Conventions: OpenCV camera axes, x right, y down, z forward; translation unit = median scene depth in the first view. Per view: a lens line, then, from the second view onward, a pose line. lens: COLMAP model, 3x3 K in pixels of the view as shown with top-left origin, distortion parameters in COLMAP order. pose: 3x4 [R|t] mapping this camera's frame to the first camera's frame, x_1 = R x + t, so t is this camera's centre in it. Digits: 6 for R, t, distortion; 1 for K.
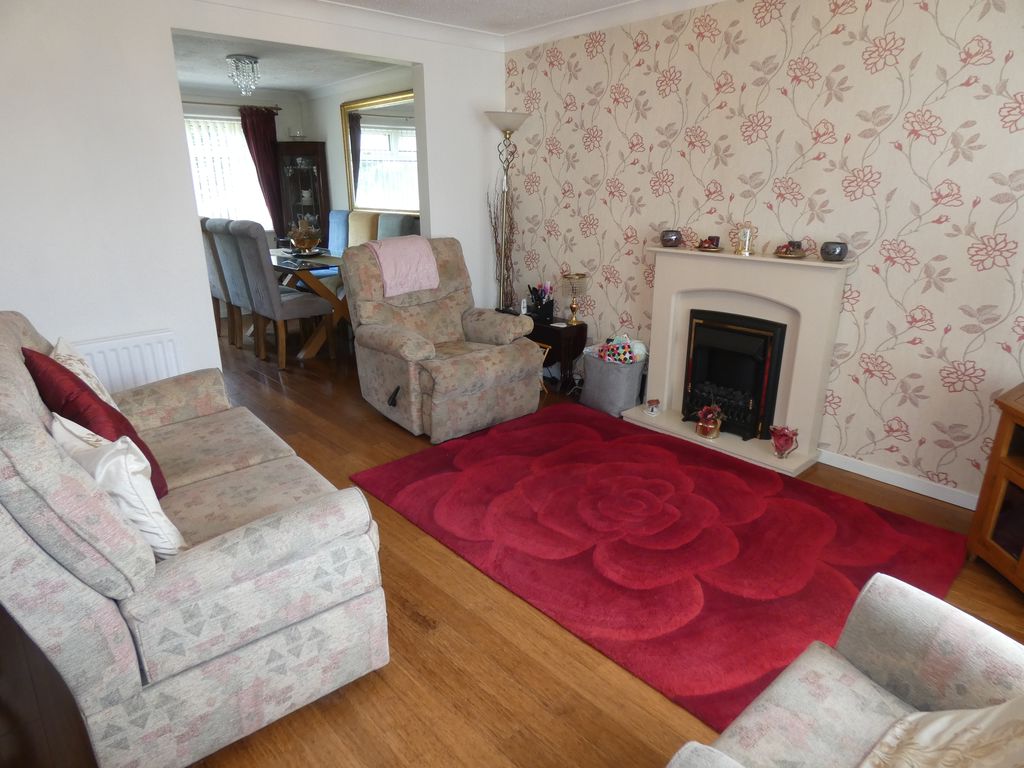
lens RADIAL K [[616.3, 0, 512.0], [0, 616.3, 384.0], [0, 0, 1]] dist [0.004868, 0.002460]
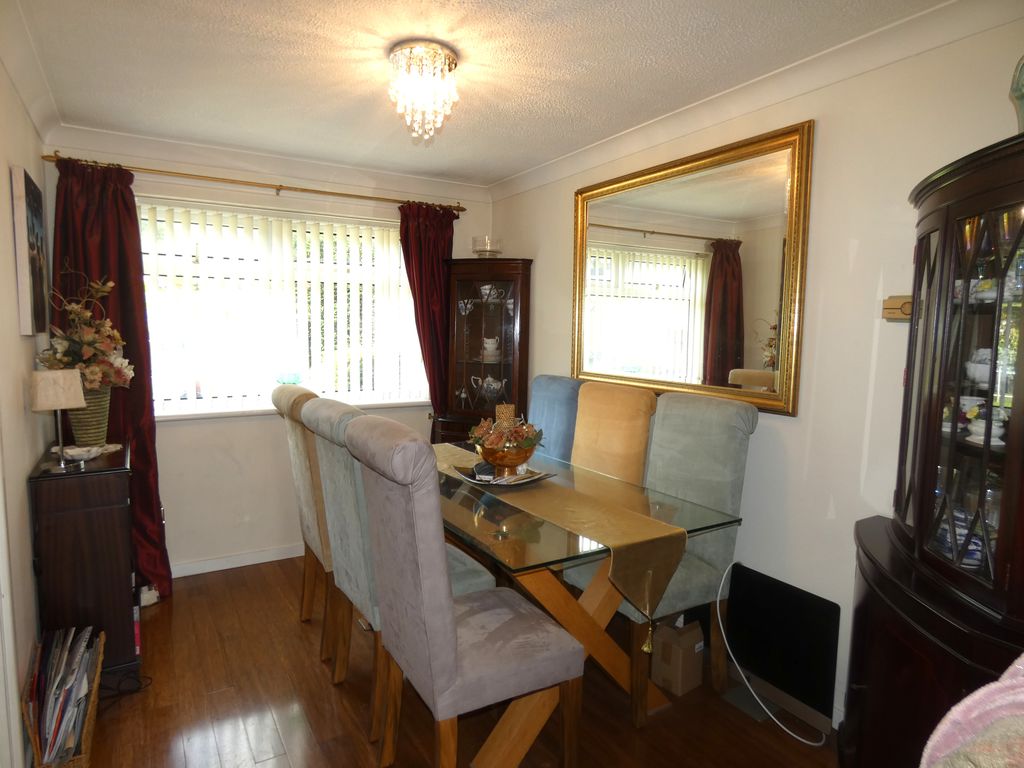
lens RADIAL K [[616.3, 0, 512.0], [0, 616.3, 384.0], [0, 0, 1]] dist [0.004868, 0.002460]
pose [[0.981564, 0.035747, -0.187763, -0.207832], [-0.076613, 0.973570, -0.215155, -0.151149], [0.175109, 0.225573, 0.958360, 0.464899]]
